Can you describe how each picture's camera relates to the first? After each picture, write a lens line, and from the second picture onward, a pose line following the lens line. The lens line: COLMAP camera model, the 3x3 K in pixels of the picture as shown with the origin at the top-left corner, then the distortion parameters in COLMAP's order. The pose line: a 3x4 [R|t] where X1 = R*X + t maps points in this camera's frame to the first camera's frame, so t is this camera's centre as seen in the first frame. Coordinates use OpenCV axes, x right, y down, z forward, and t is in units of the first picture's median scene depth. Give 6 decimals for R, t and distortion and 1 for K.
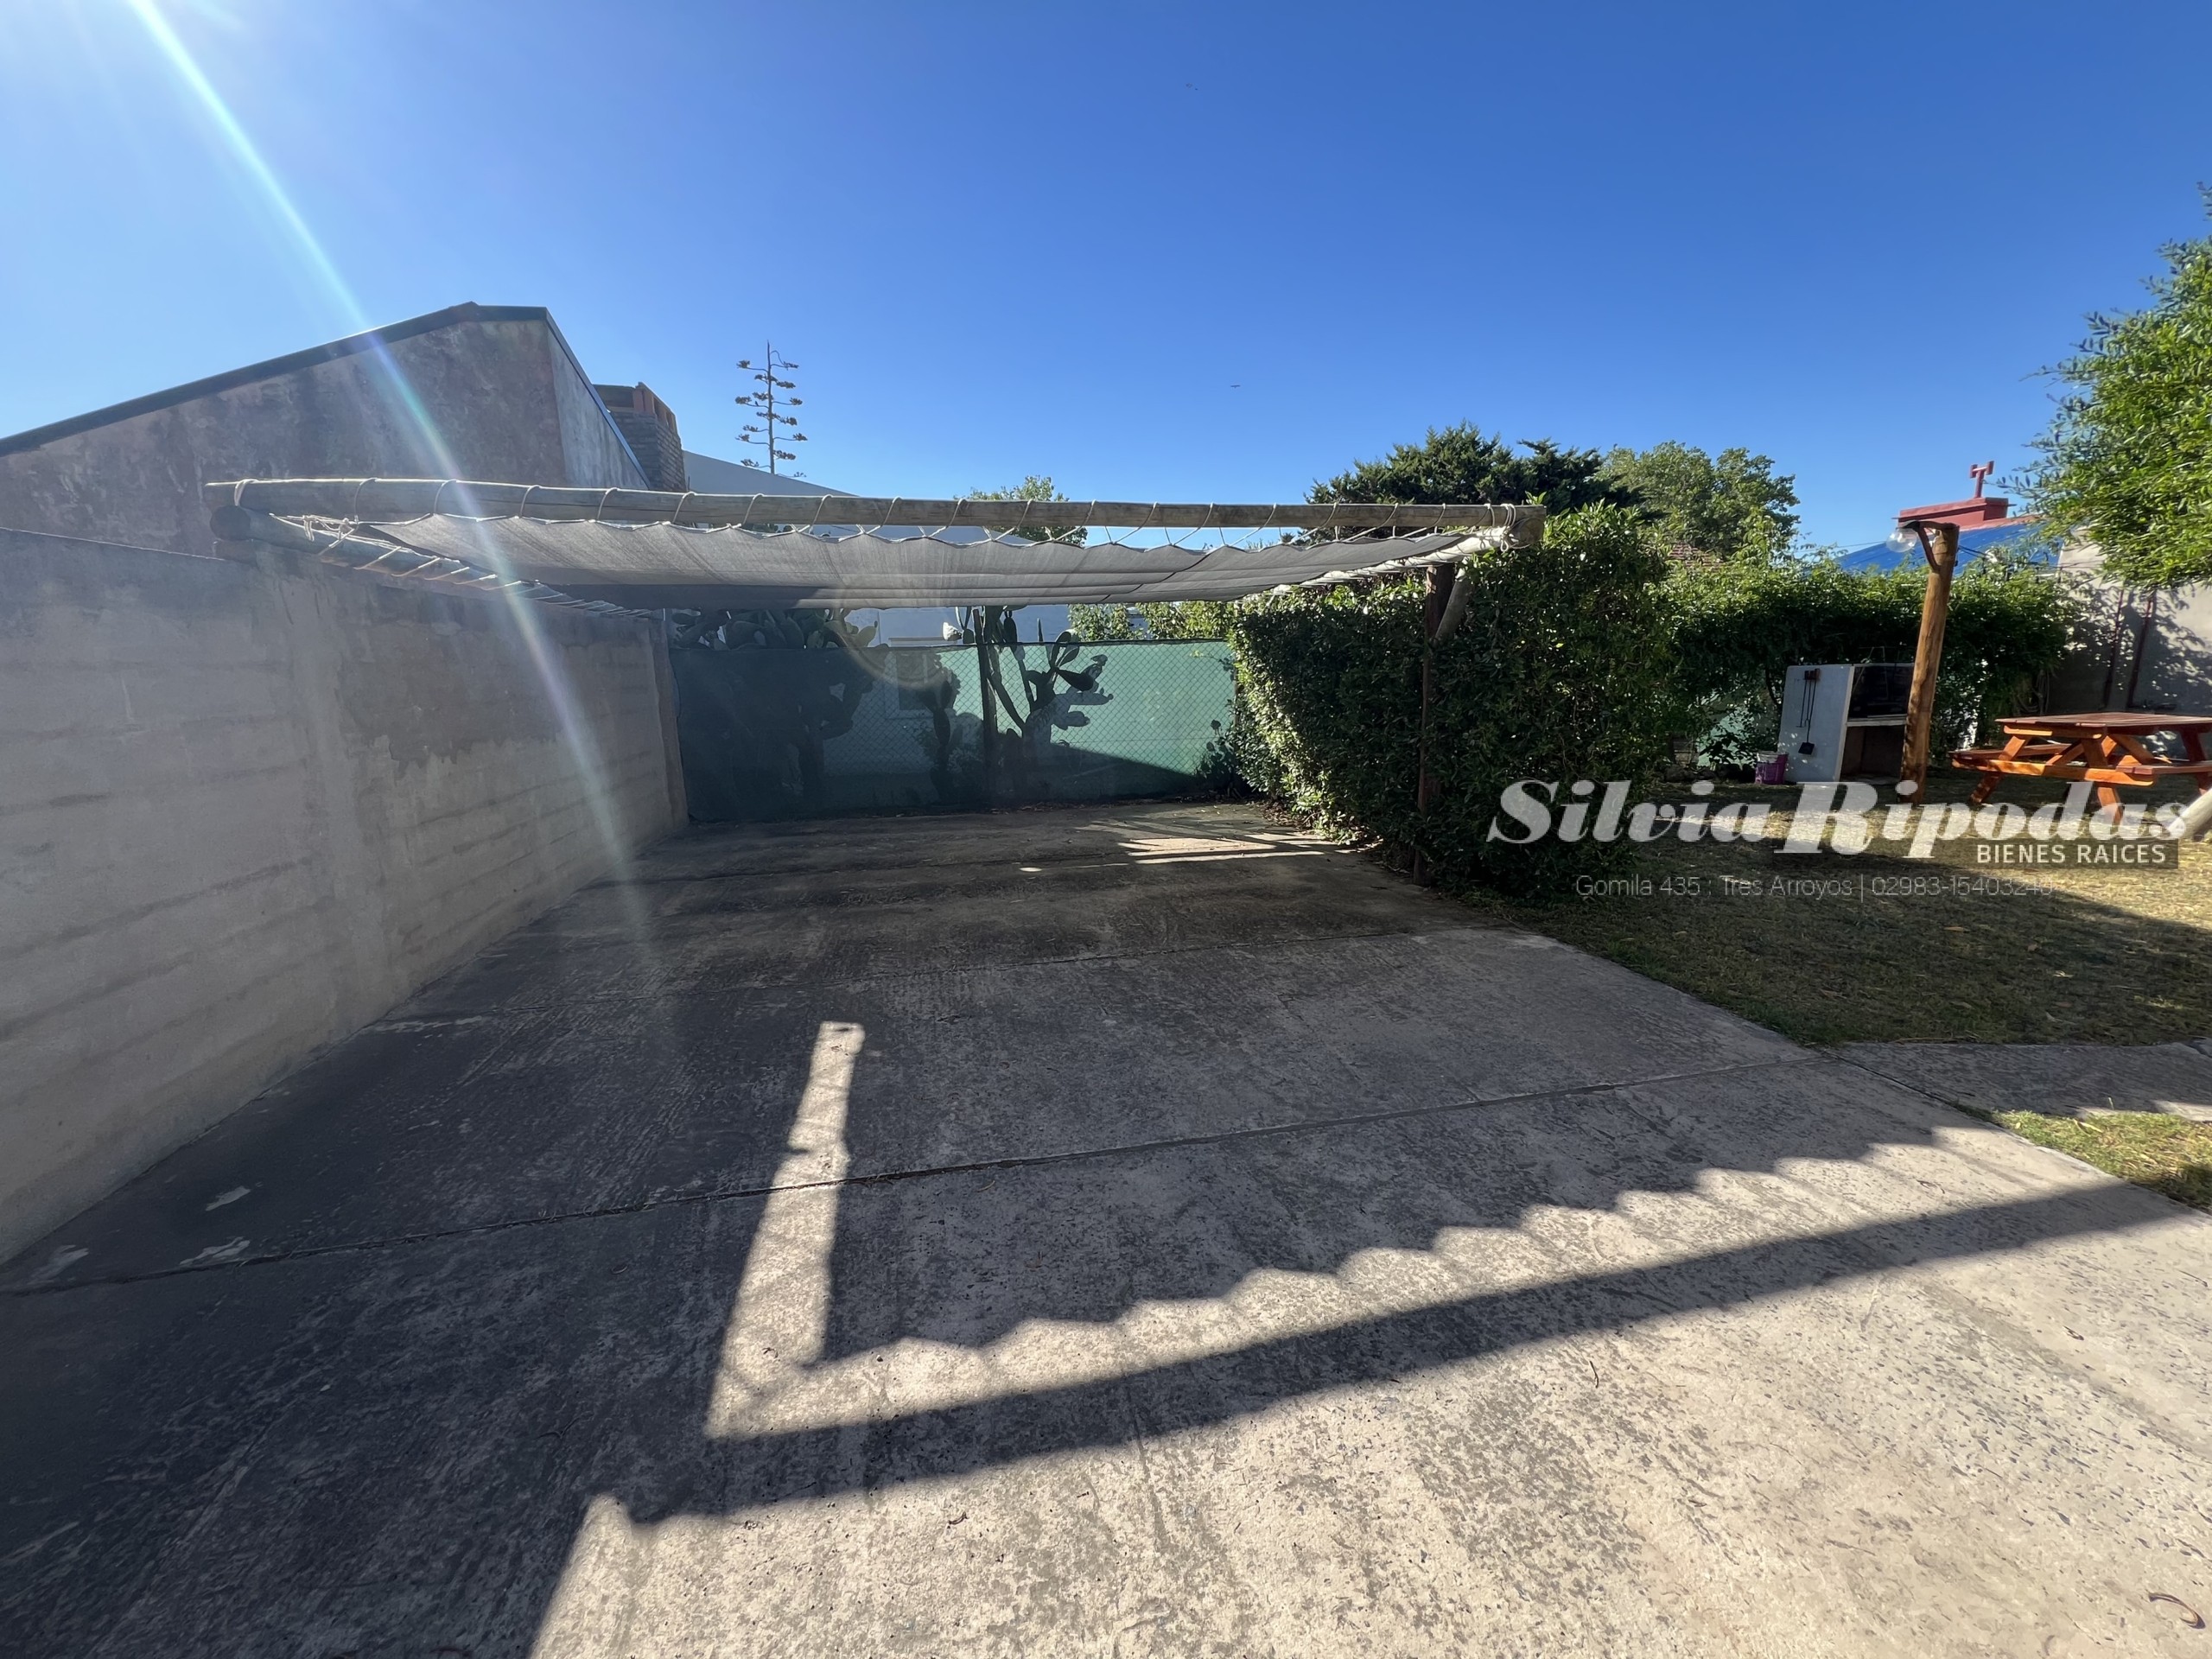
lens RADIAL K [[892.3, 0, 1094.4], [0, 892.3, 834.7], [0, 0, 1]] dist [-0.000094, 0.000273]
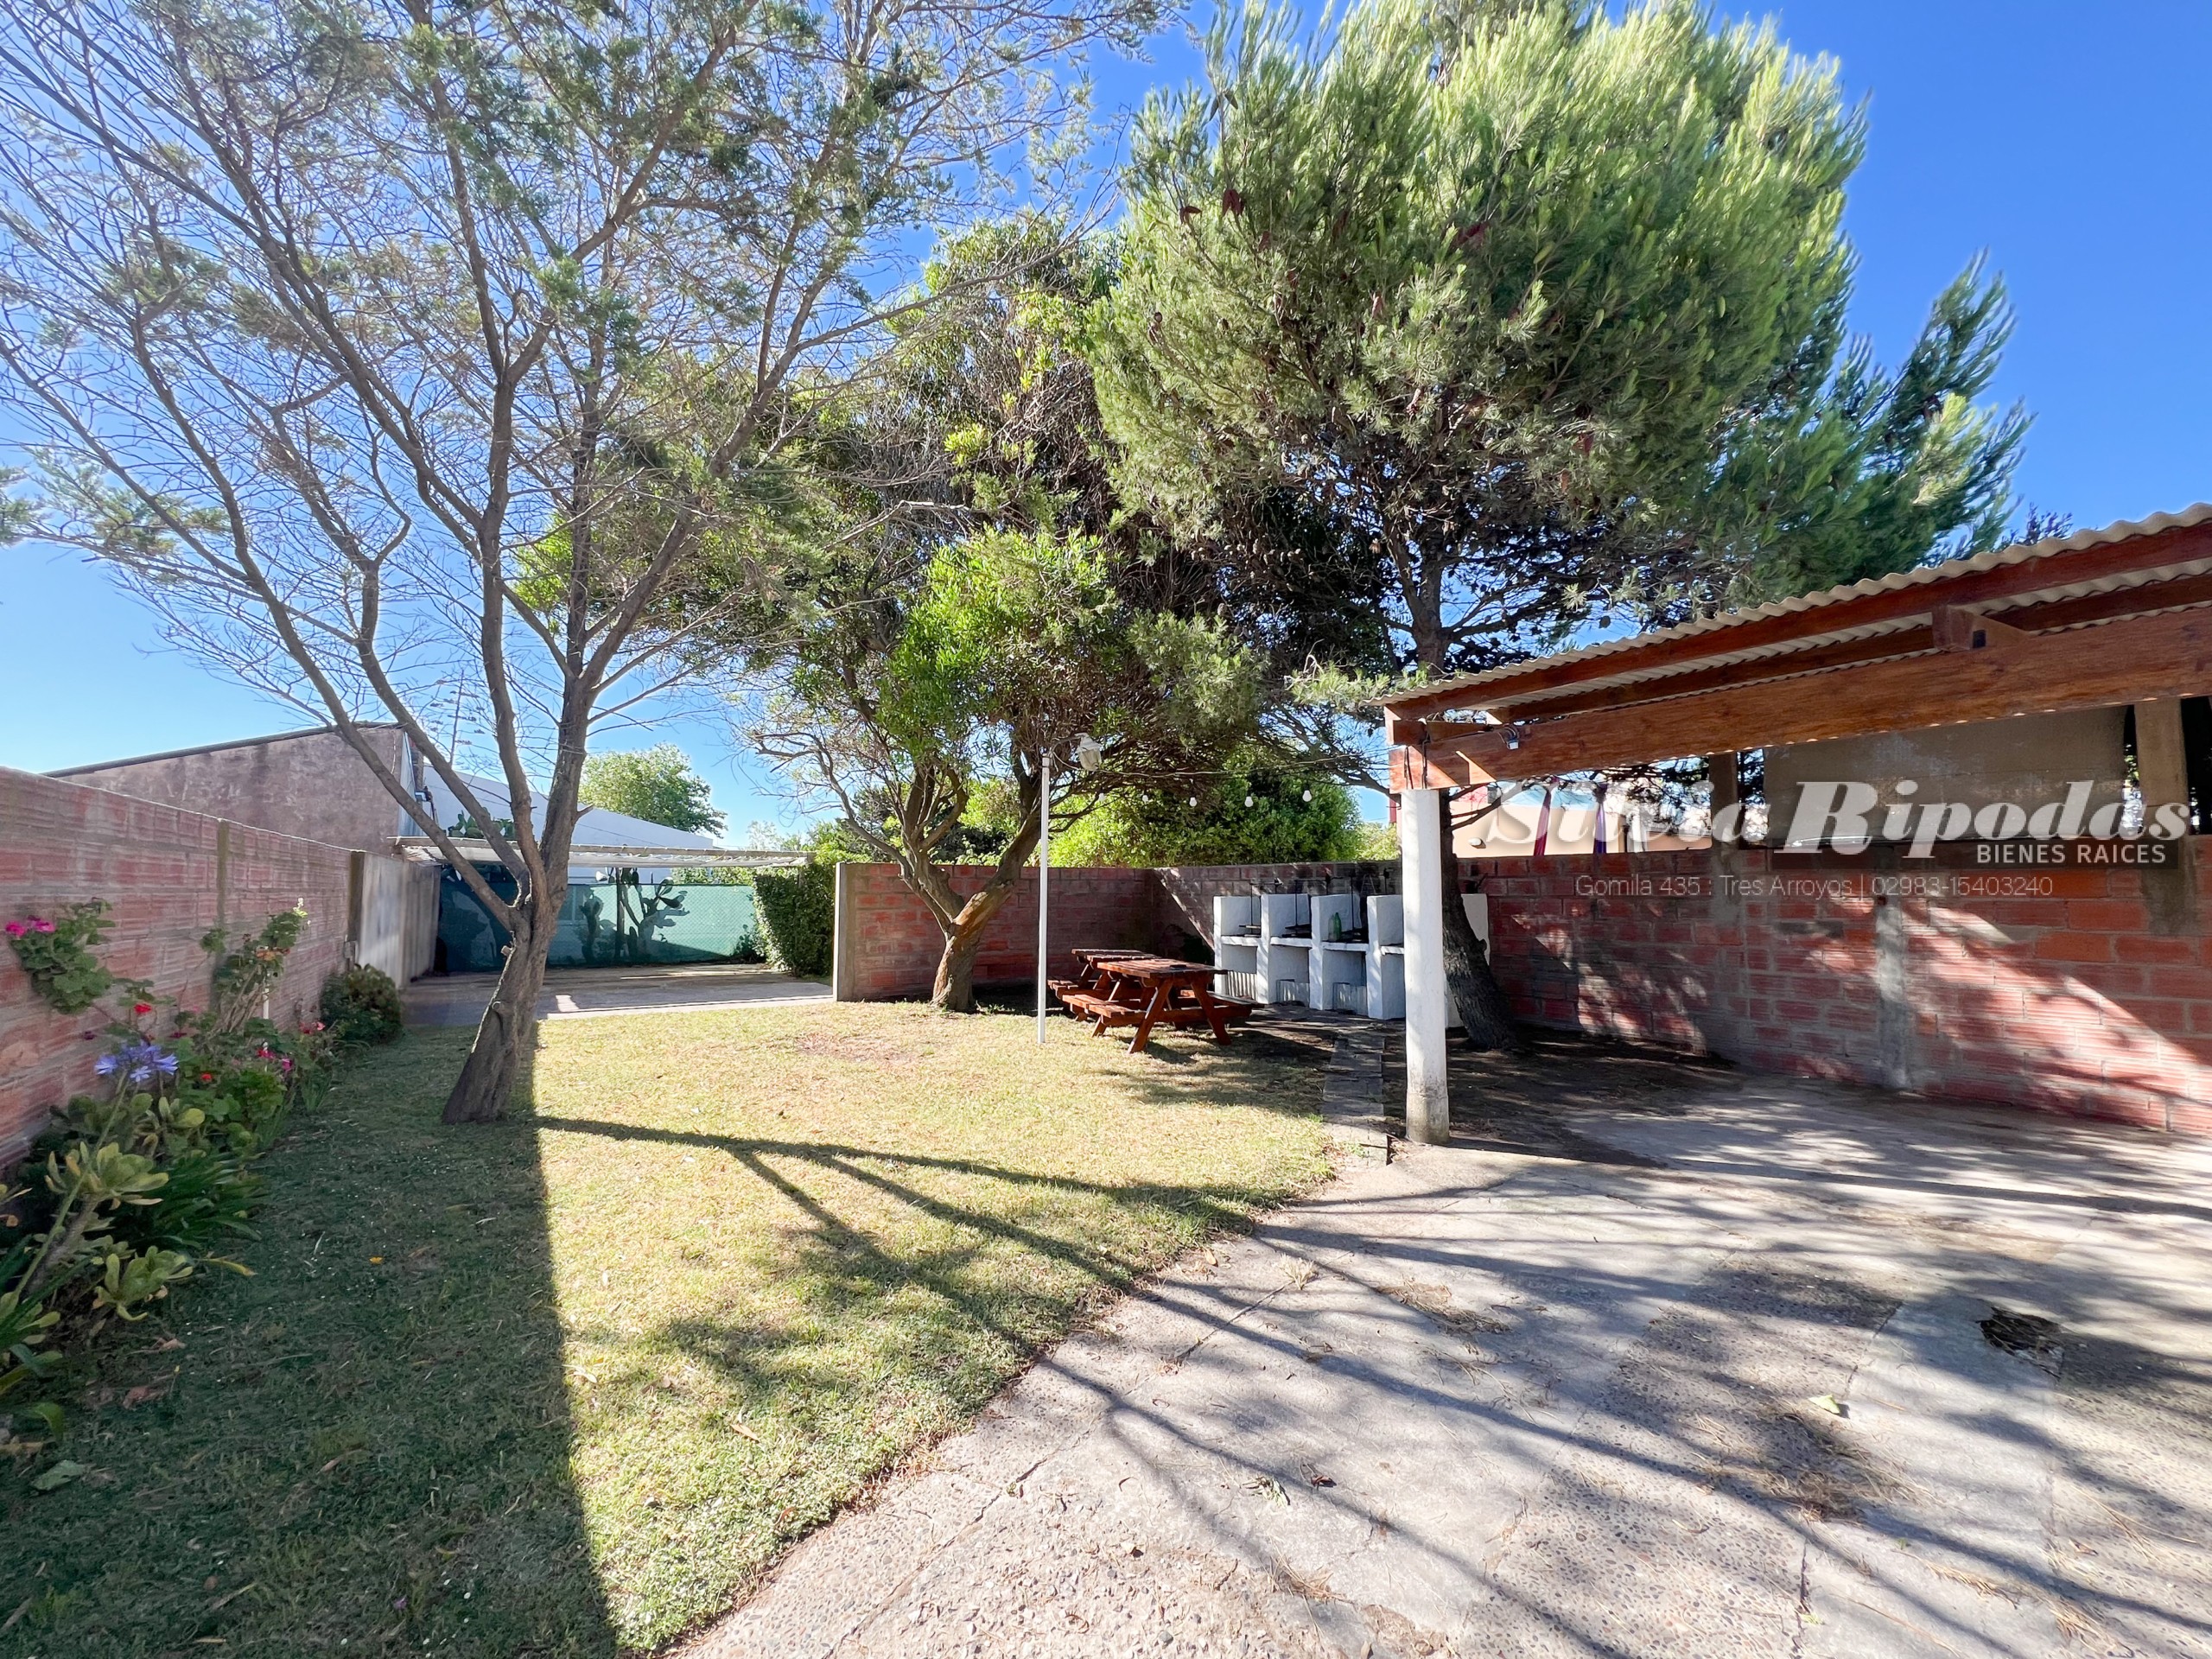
lens RADIAL K [[892.3, 0, 1094.4], [0, 892.3, 834.7], [0, 0, 1]] dist [-0.000094, 0.000273]
pose [[0.936818, 0.051477, 0.346010, 0.220854], [0.040562, 0.966457, -0.253605, 0.290165], [-0.347459, 0.251616, 0.903306, -1.517807]]
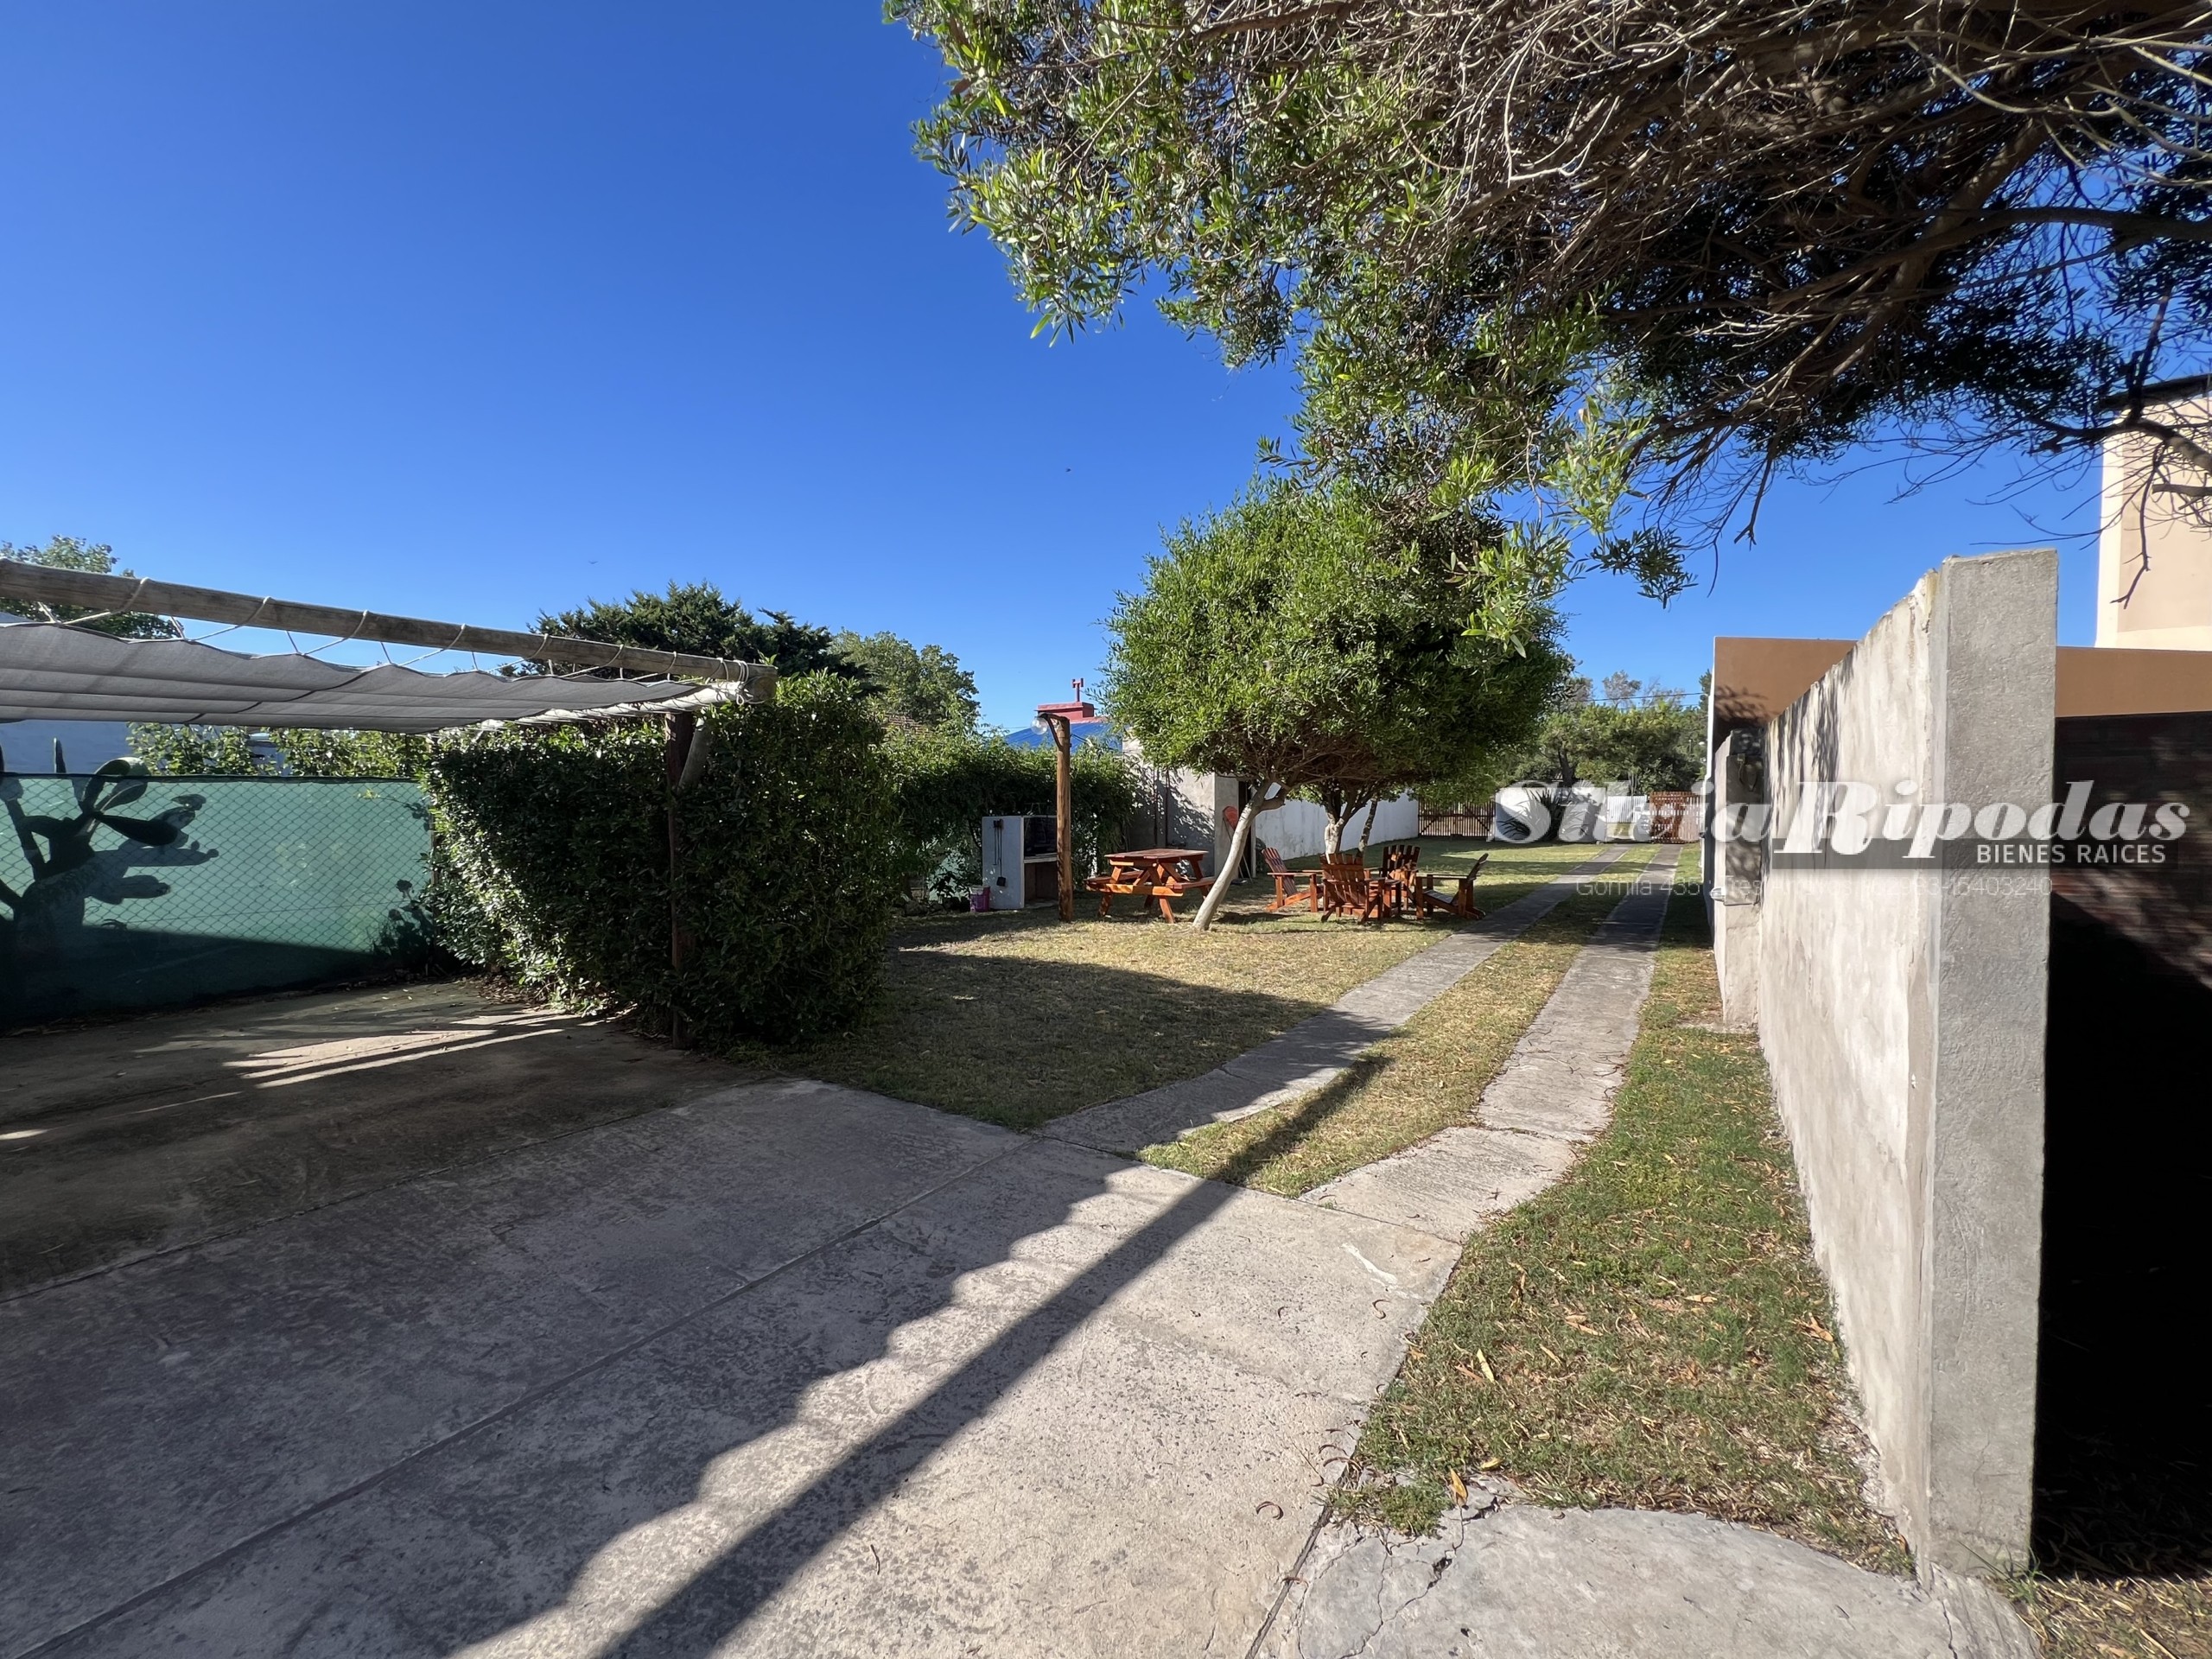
lens RADIAL K [[892.3, 0, 1094.4], [0, 892.3, 834.7], [0, 0, 1]] dist [-0.000094, 0.000273]
pose [[0.716643, -0.007283, 0.697402, 0.034308], [0.121012, 0.986077, -0.114053, -0.005303], [-0.686861, 0.166130, 0.707547, 0.022888]]
